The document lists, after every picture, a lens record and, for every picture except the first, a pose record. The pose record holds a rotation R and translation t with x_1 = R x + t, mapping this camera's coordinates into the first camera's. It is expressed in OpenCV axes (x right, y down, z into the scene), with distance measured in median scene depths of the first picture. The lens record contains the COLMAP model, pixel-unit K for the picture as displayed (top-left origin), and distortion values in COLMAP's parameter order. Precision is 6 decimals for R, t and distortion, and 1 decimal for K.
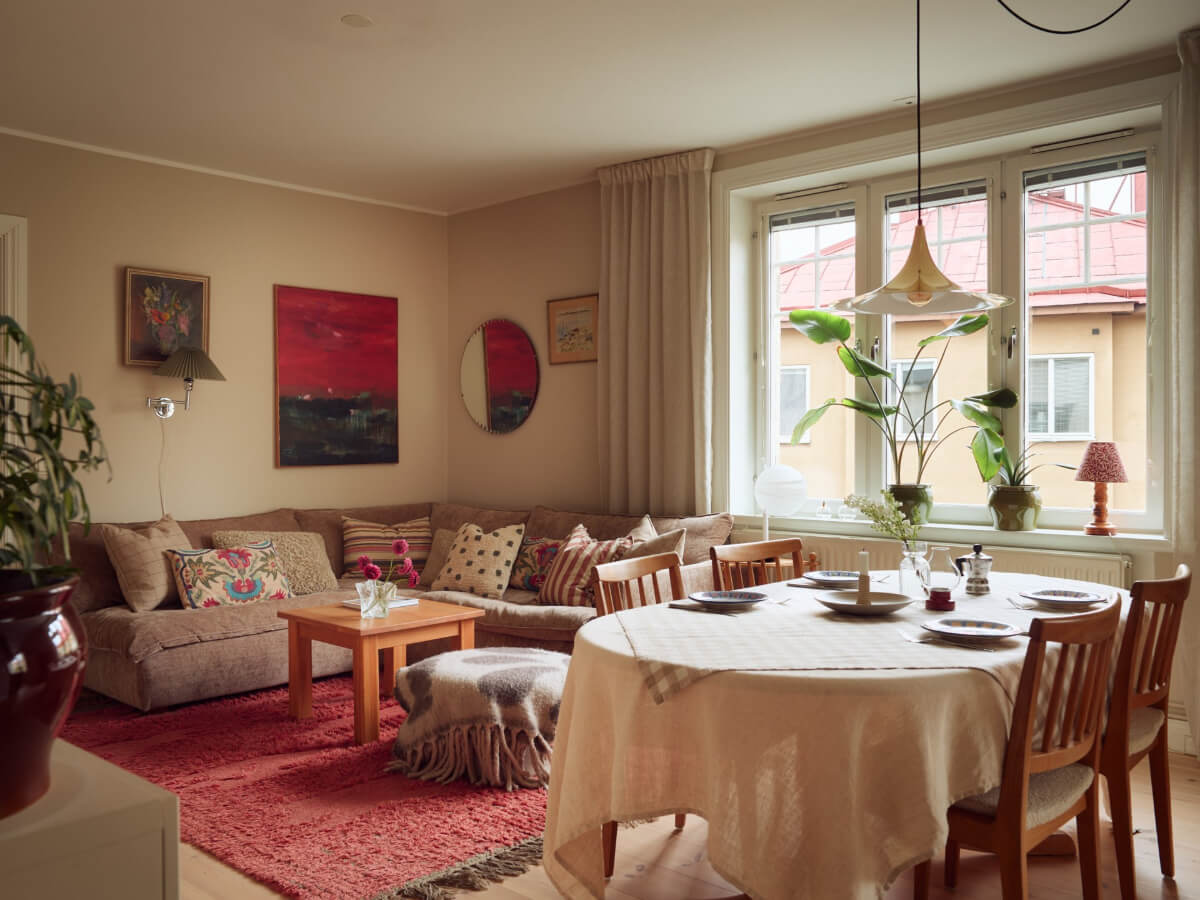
lens RADIAL K [[1041.4, 0, 596.4], [0, 1041.4, 439.0], [0, 0, 1]] dist [-0.002346, -0.000120]
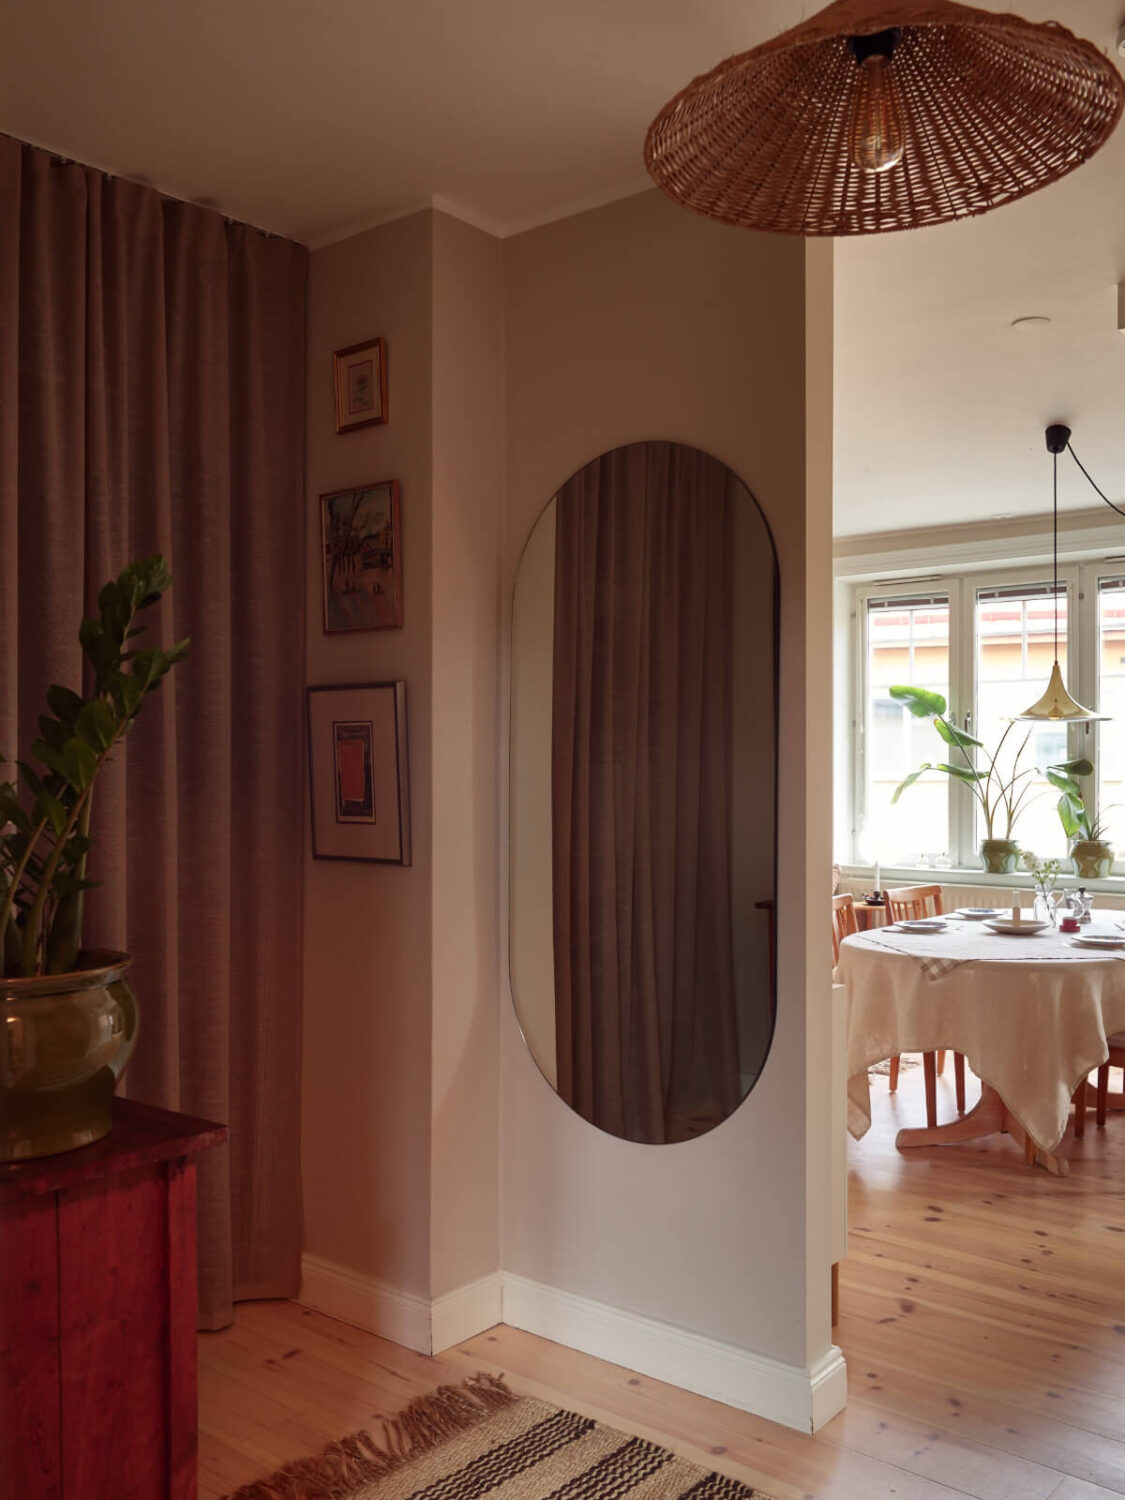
lens RADIAL K [[1332.1, 0, 558.6], [0, 1332.1, 756.1], [0, 0, 1]] dist [-0.007084, -0.002747]
pose [[0.998346, 0.001302, 0.057485, -0.266872], [-0.000818, 0.999964, -0.008432, -0.034825], [-0.057494, 0.008371, 0.998311, -0.442349]]
